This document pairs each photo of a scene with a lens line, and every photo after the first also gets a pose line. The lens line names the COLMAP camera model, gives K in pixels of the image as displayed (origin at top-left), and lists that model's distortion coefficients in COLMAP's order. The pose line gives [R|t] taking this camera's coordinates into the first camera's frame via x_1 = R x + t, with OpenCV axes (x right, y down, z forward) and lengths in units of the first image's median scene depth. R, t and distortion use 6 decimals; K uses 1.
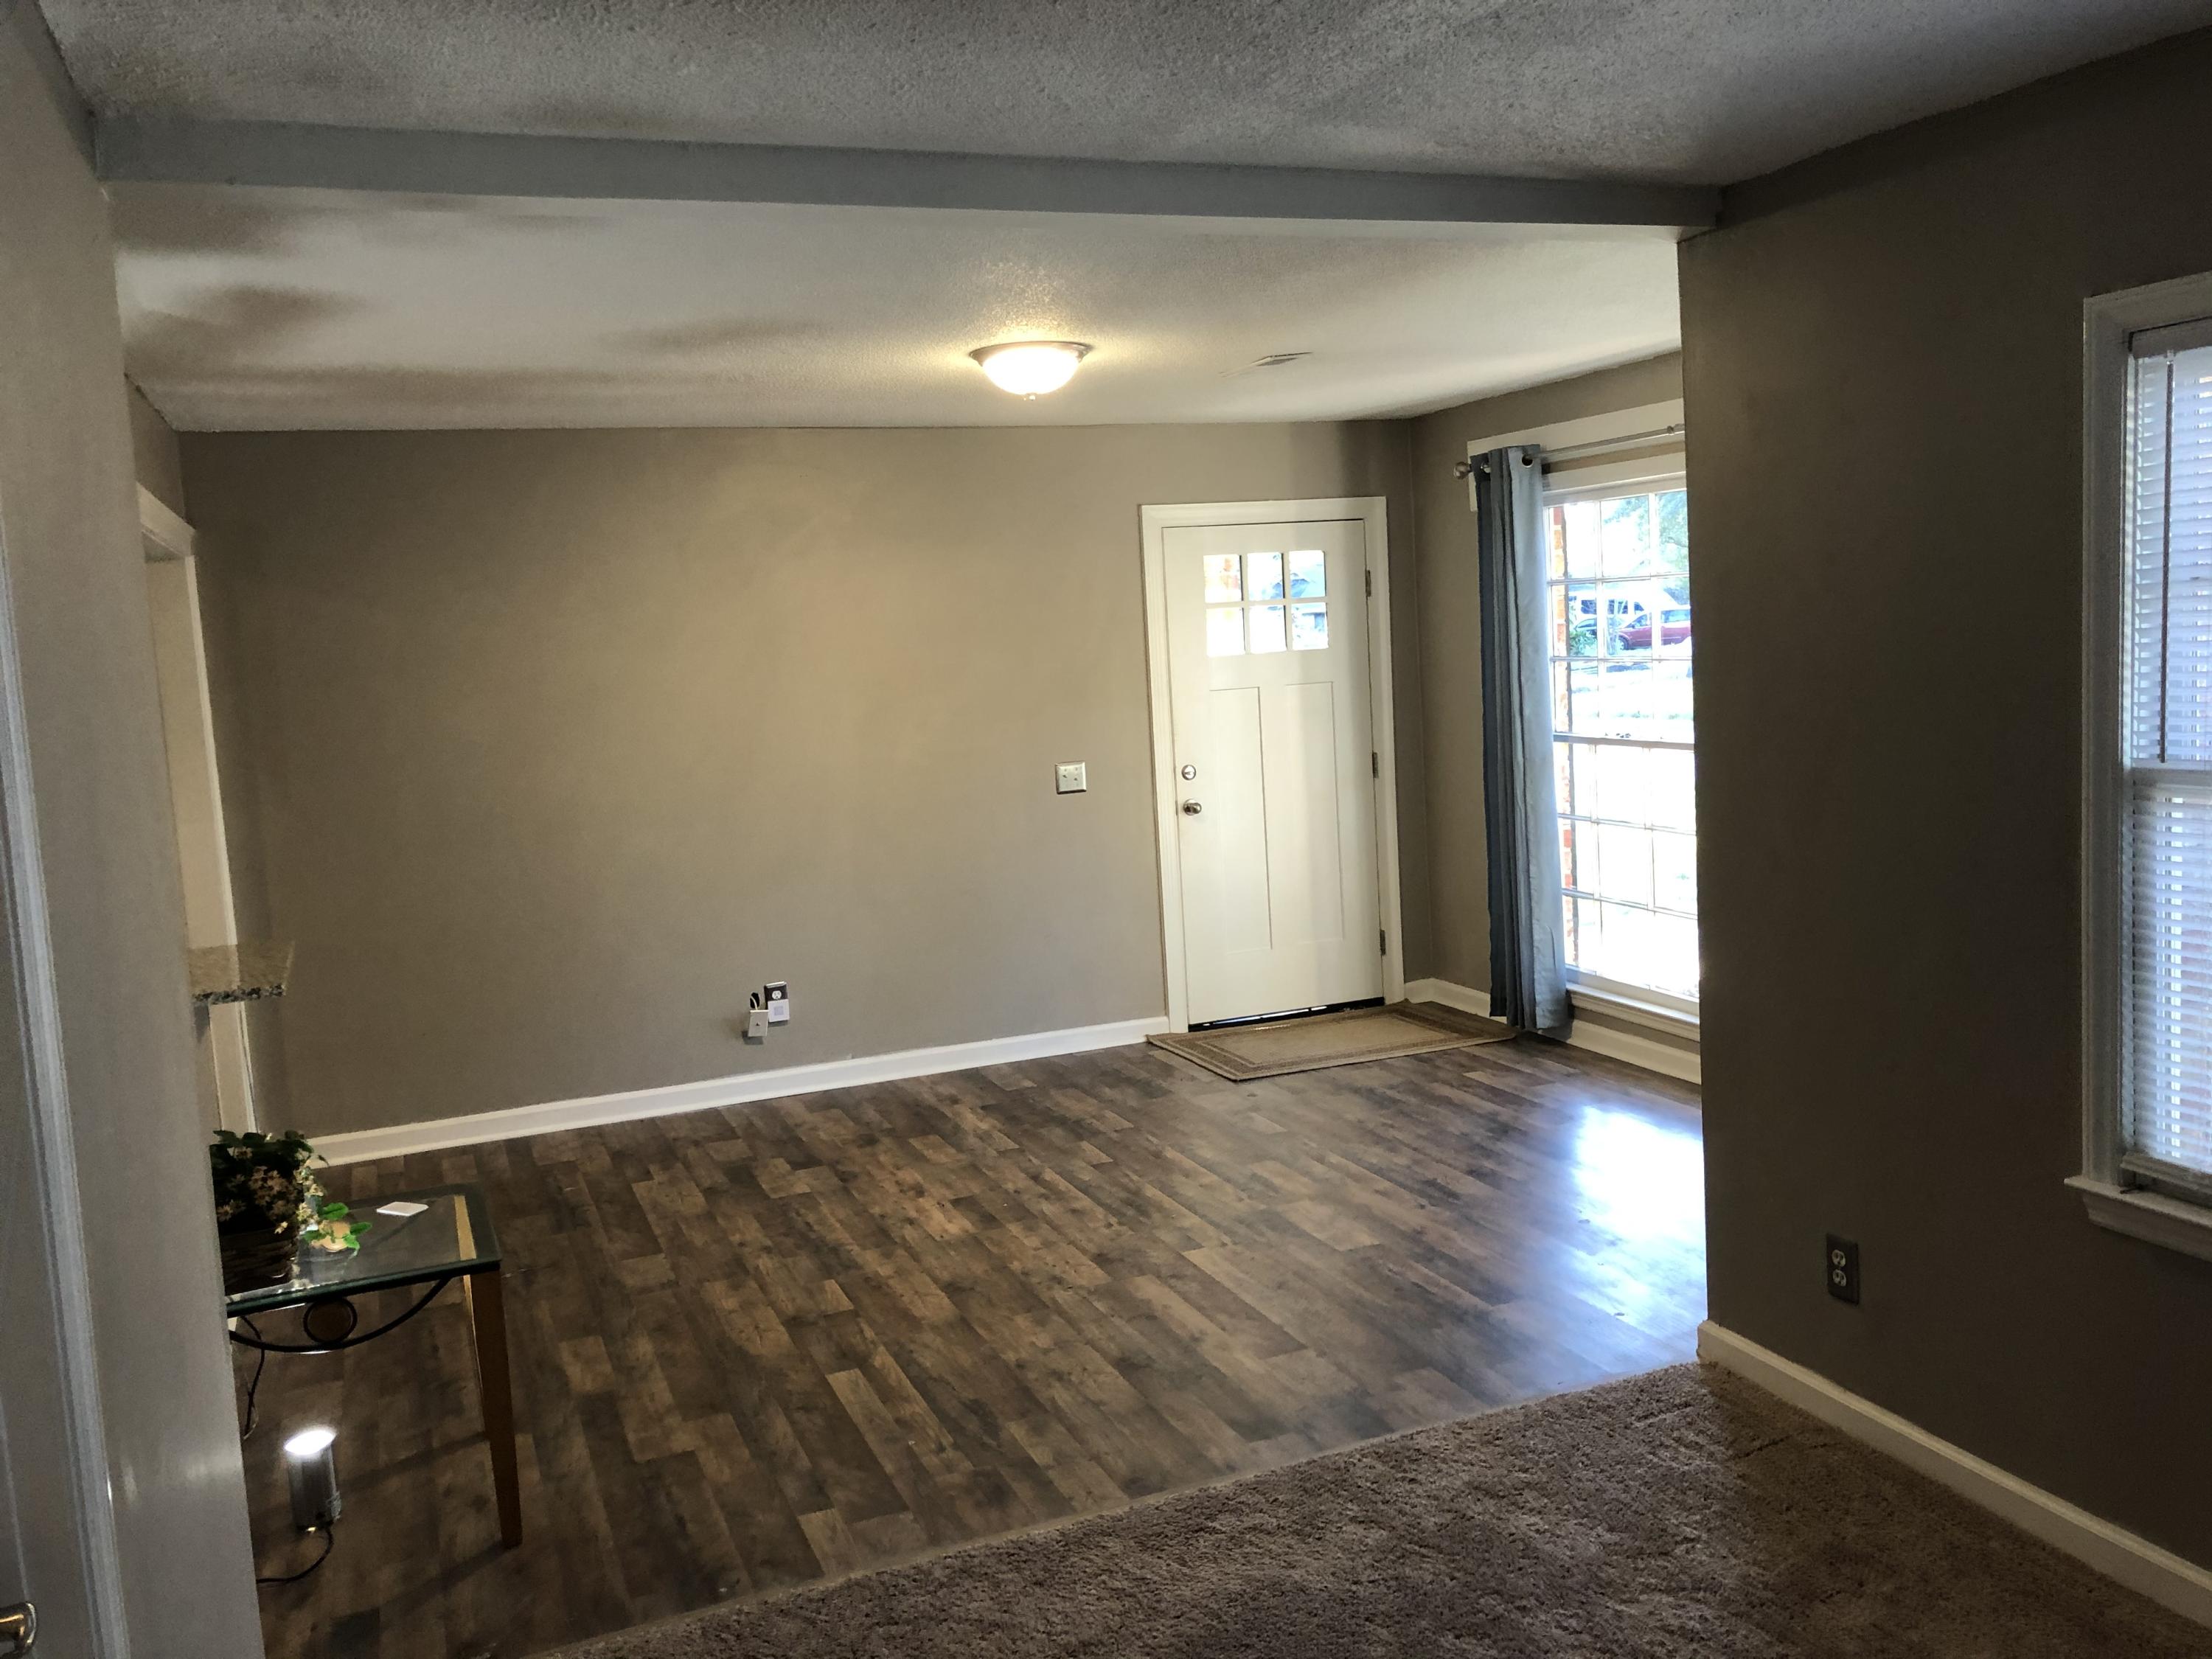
lens RADIAL K [[1812.8, 0, 1104.9], [0, 1812.8, 827.2], [0, 0, 1]] dist [-0.004563, 0.002834]
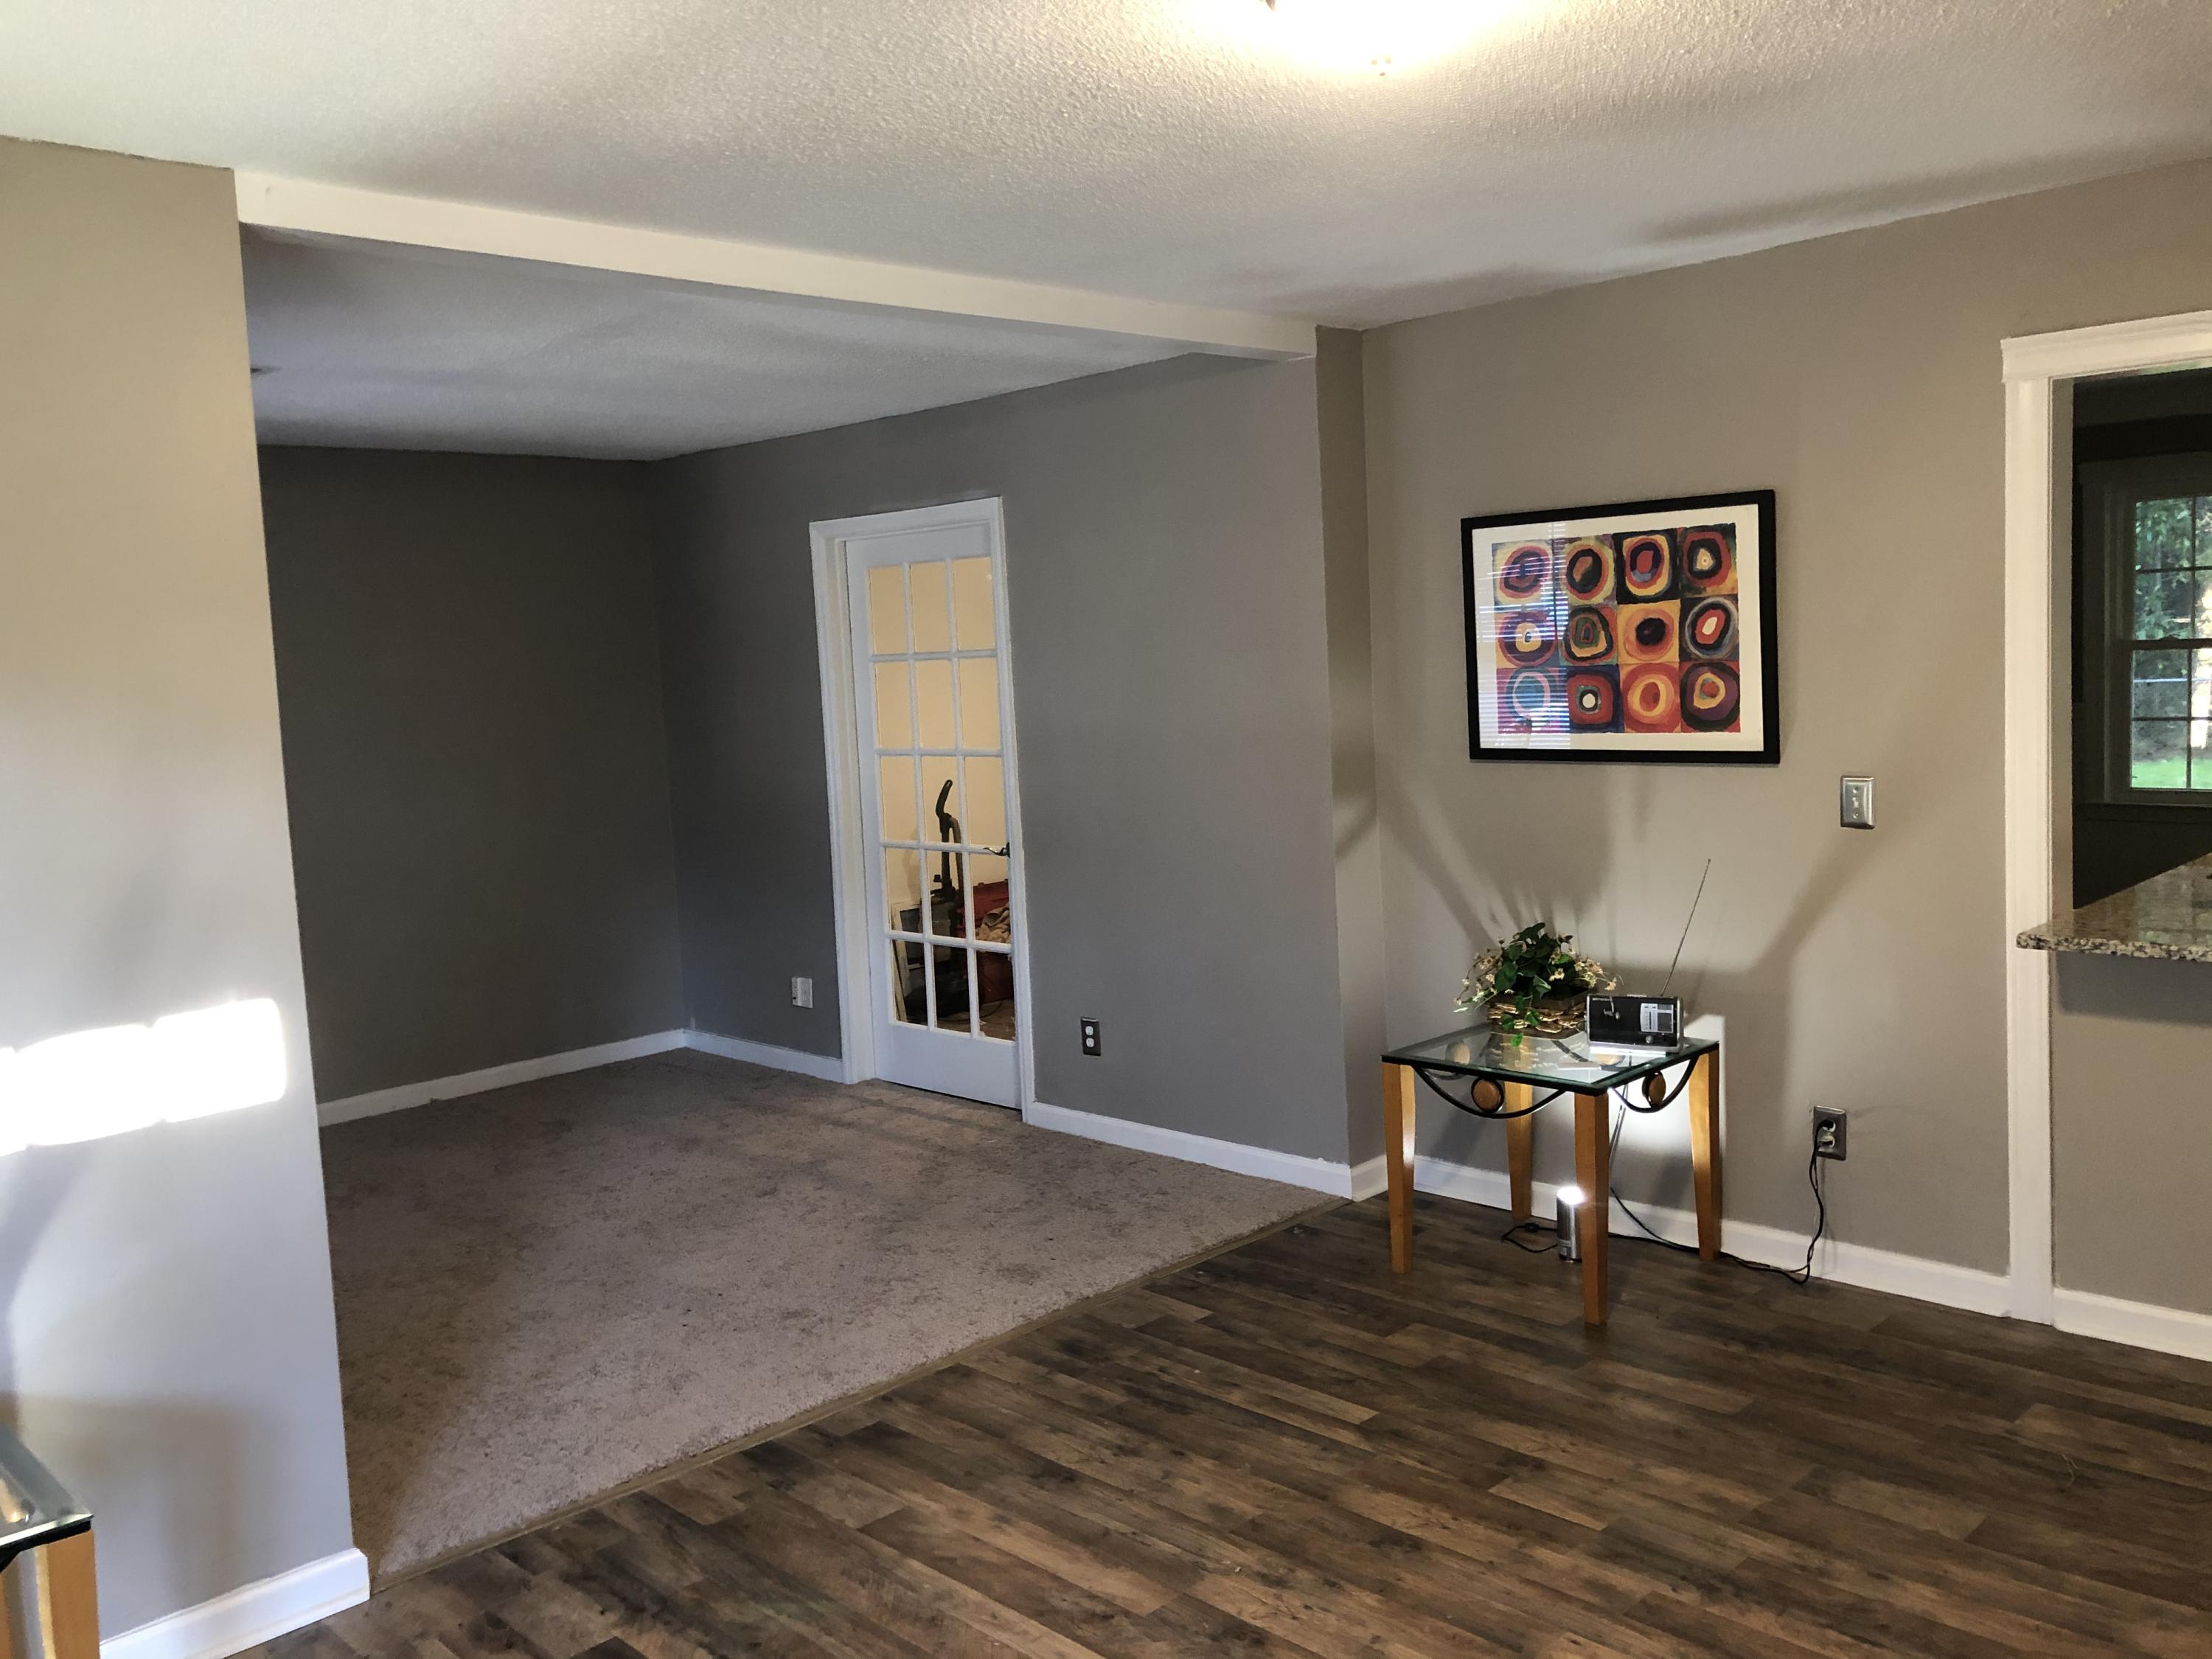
lens RADIAL K [[1812.8, 0, 1107.4], [0, 1812.8, 829.6], [0, 0, 1]] dist [-0.004563, 0.002834]
pose [[-0.916454, 0.144032, -0.373317, 0.256360], [0.062555, 0.973070, 0.221860, -0.182519], [0.395219, 0.179972, -0.900784, 1.648618]]
